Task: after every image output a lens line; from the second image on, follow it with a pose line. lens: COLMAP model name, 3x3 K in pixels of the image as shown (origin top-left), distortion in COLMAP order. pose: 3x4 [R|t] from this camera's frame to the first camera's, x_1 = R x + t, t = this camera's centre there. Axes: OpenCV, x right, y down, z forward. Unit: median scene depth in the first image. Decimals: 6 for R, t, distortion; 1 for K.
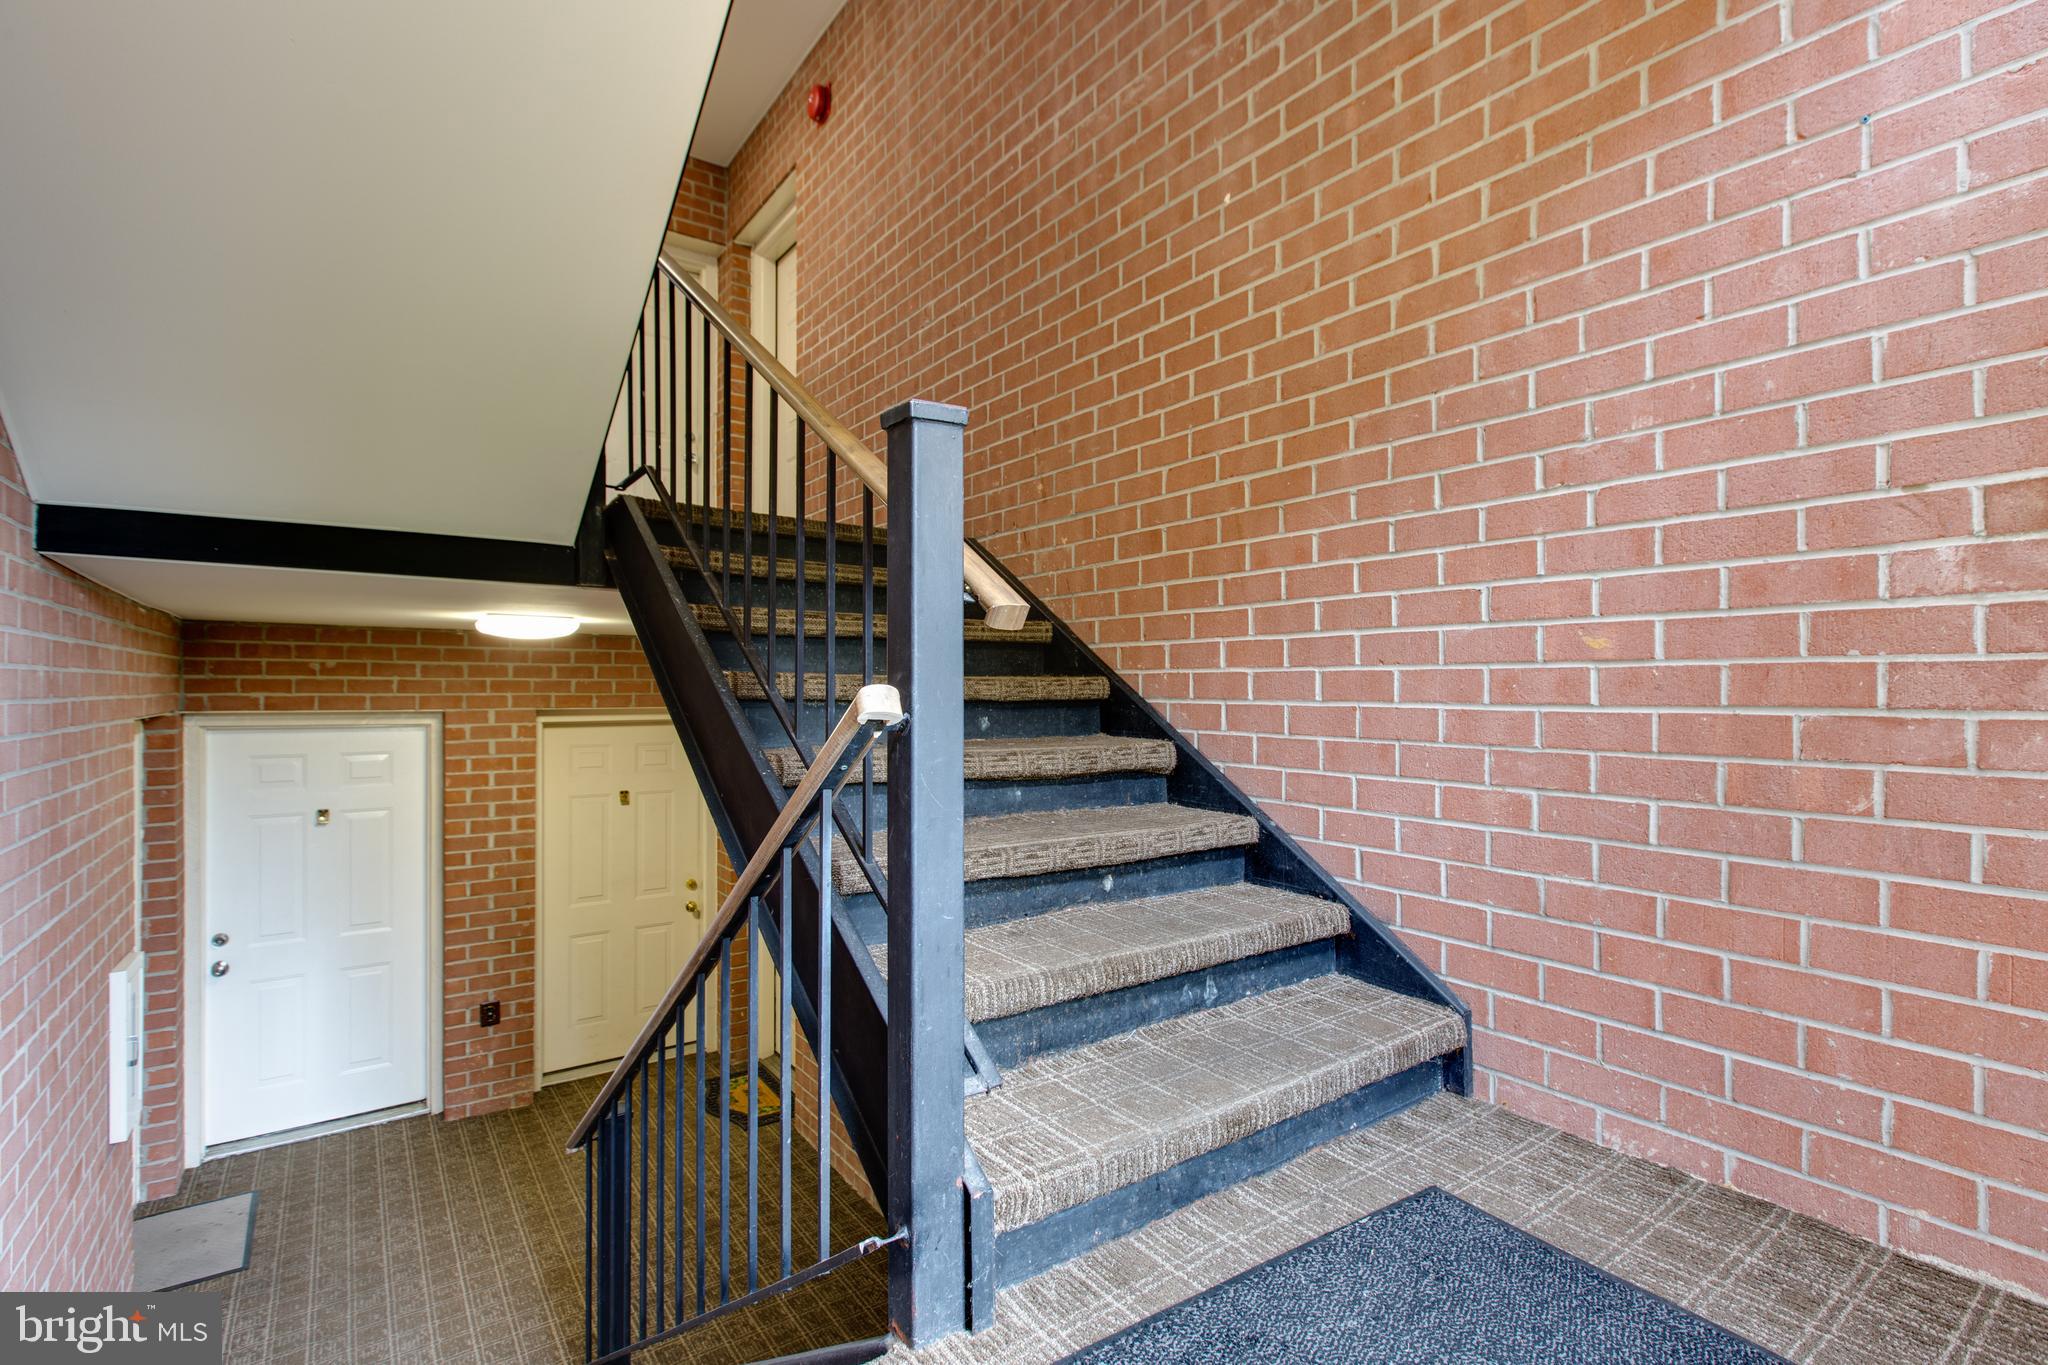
lens RADIAL K [[940.8, 0, 1024.0], [0, 940.8, 682.5], [0, 0, 1]] dist [0.000742, -0.001043]
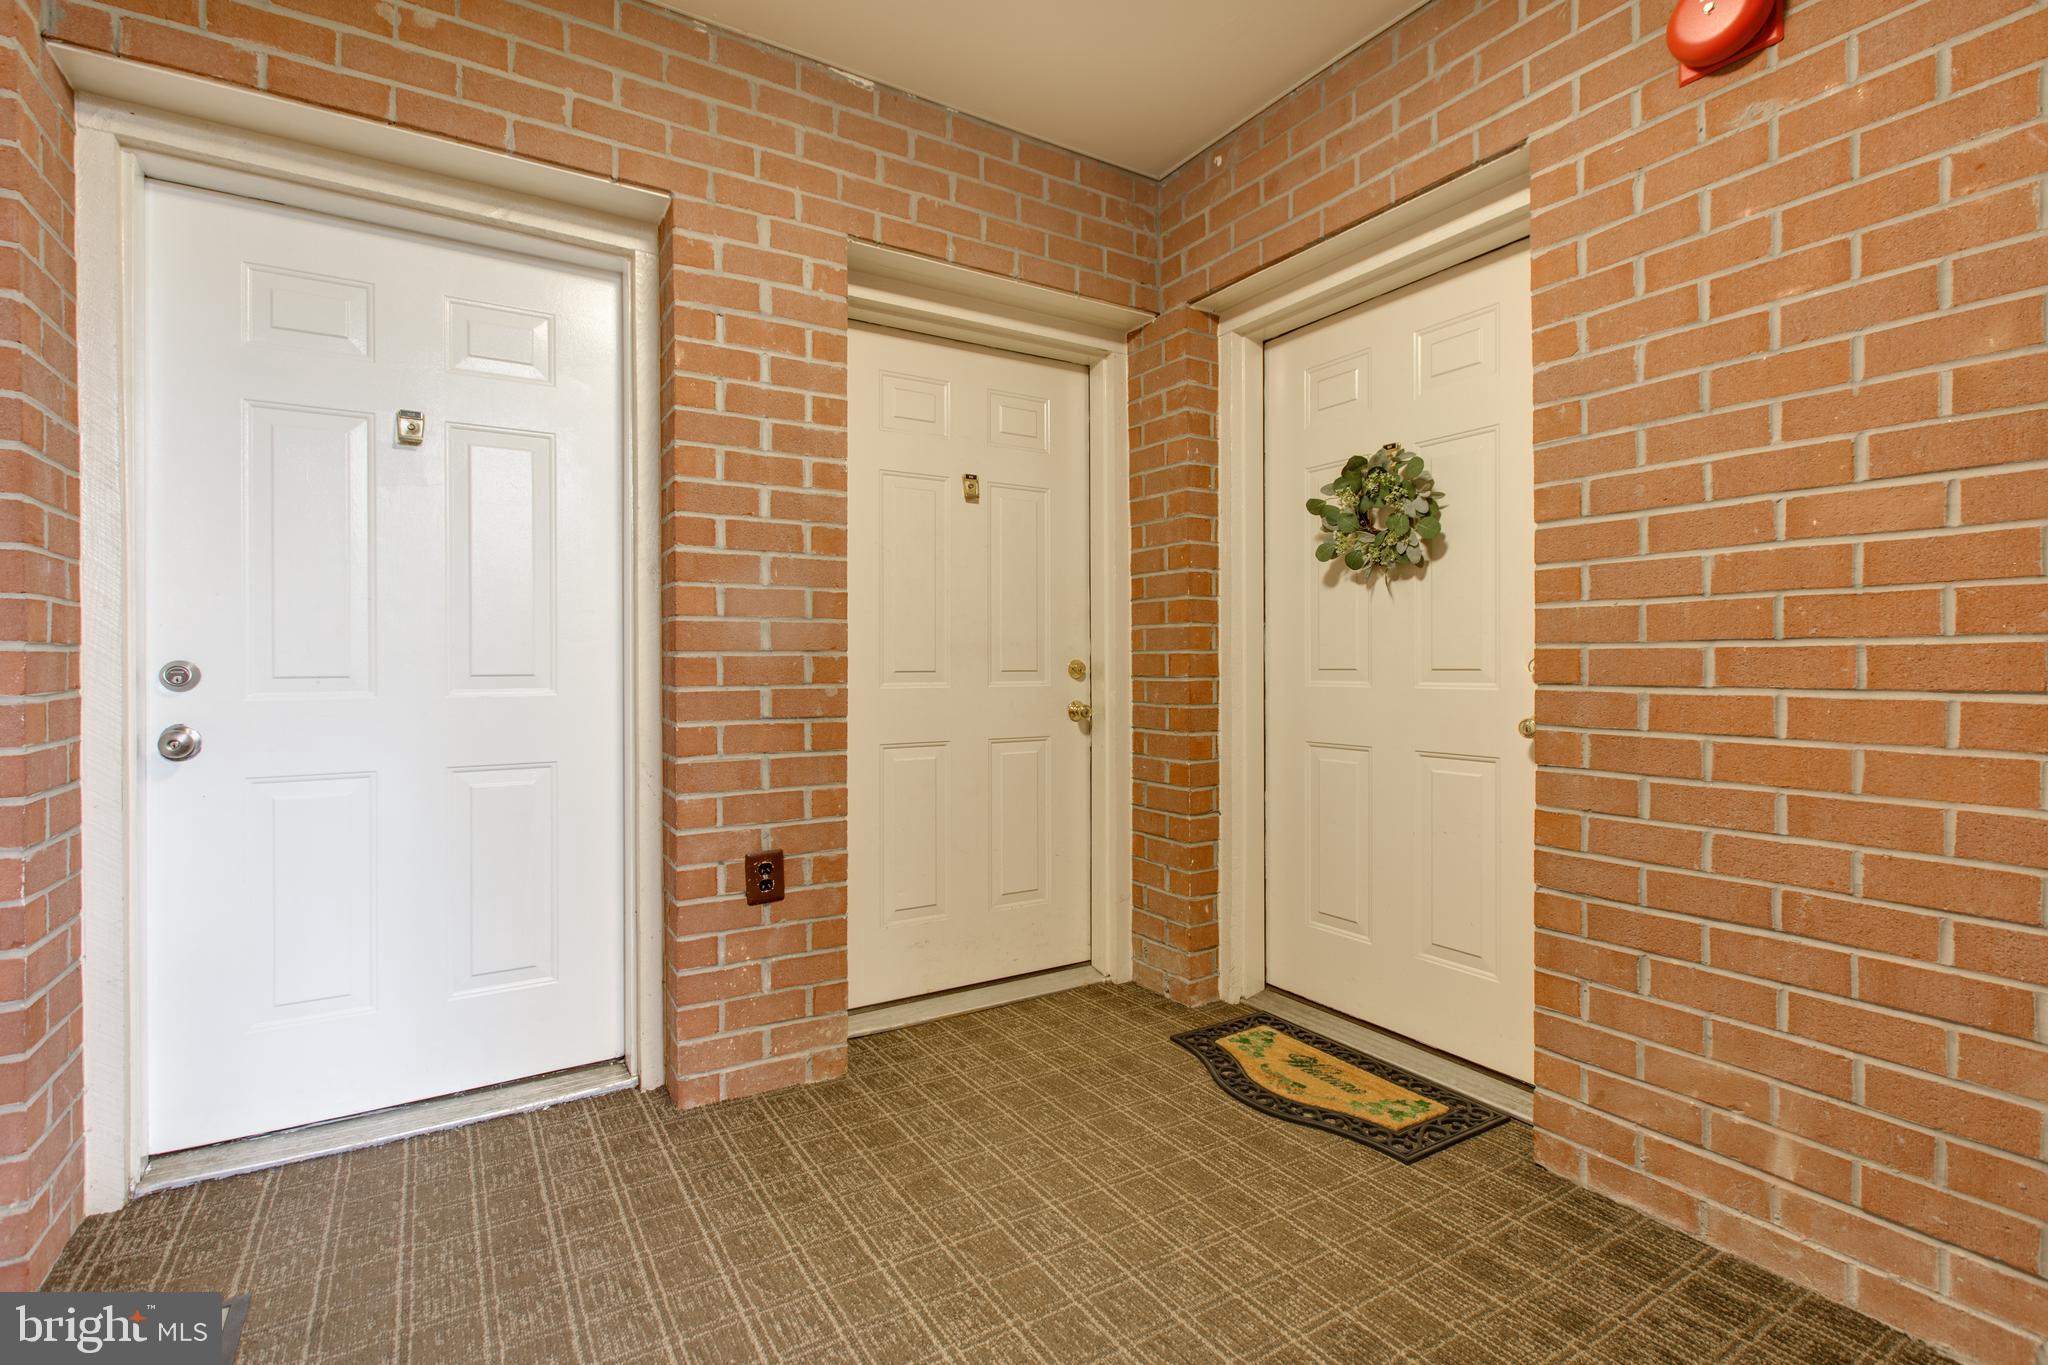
lens RADIAL K [[949.3, 0, 1034.9], [0, 949.3, 665.1], [0, 0, 1]] dist [0.000846, -0.000223]
pose [[0.998284, 0.010936, -0.057523, -0.410858], [-0.009548, 0.999658, 0.024354, 0.236580], [0.057769, -0.023763, 0.998047, 0.549921]]
